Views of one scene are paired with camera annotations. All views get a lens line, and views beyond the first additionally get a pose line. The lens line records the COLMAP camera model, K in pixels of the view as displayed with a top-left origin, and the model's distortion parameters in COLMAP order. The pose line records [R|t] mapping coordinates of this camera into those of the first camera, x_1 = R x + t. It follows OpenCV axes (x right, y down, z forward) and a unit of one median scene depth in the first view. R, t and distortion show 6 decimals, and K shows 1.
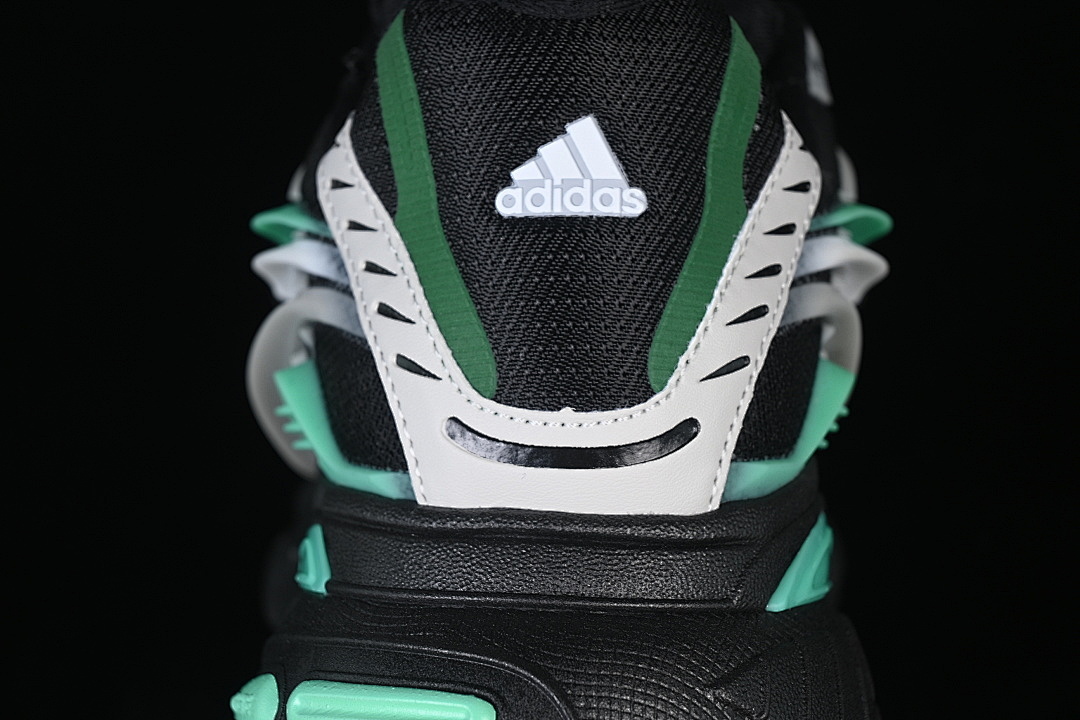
lens RADIAL K [[2474.5, 0, 539.7], [0, 2474.5, 358.9], [0, 0, 1]] dist [0.003910, 0.000000]
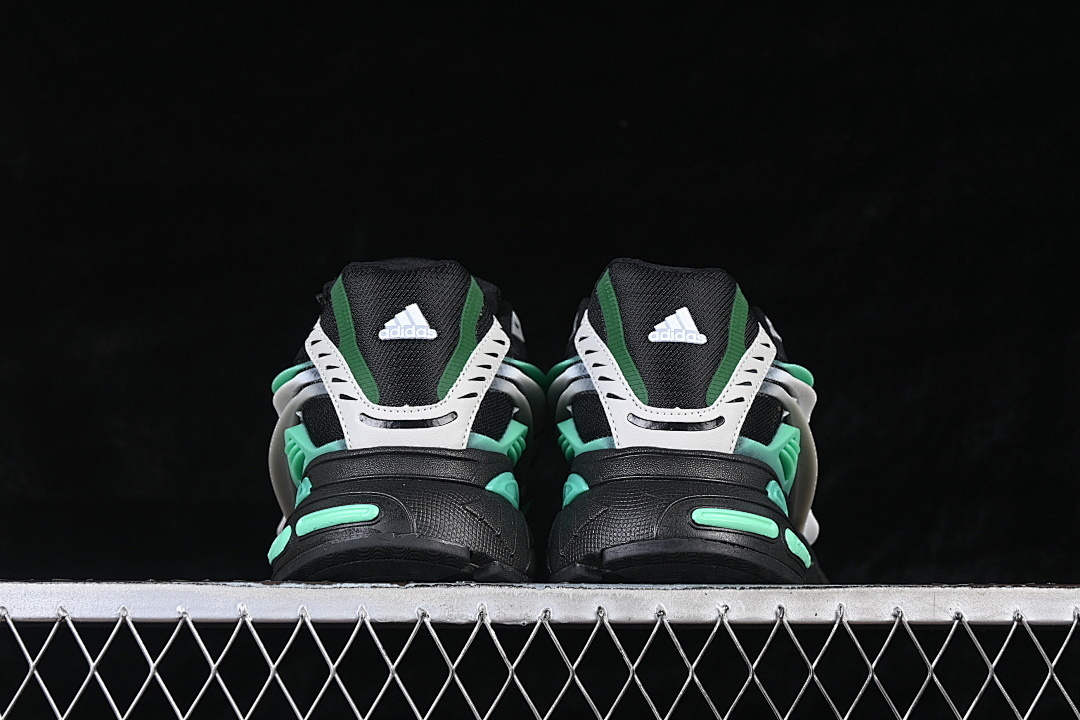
lens RADIAL K [[2474.5, 0, 538.9], [0, 2474.5, 363.0], [0, 0, 1]] dist [0.003910, 0.000000]
pose [[0.998586, -0.003338, 0.053055, 0.012189], [0.018190, 0.959234, -0.282028, 0.699079], [-0.049951, 0.282595, 0.957938, -1.481571]]
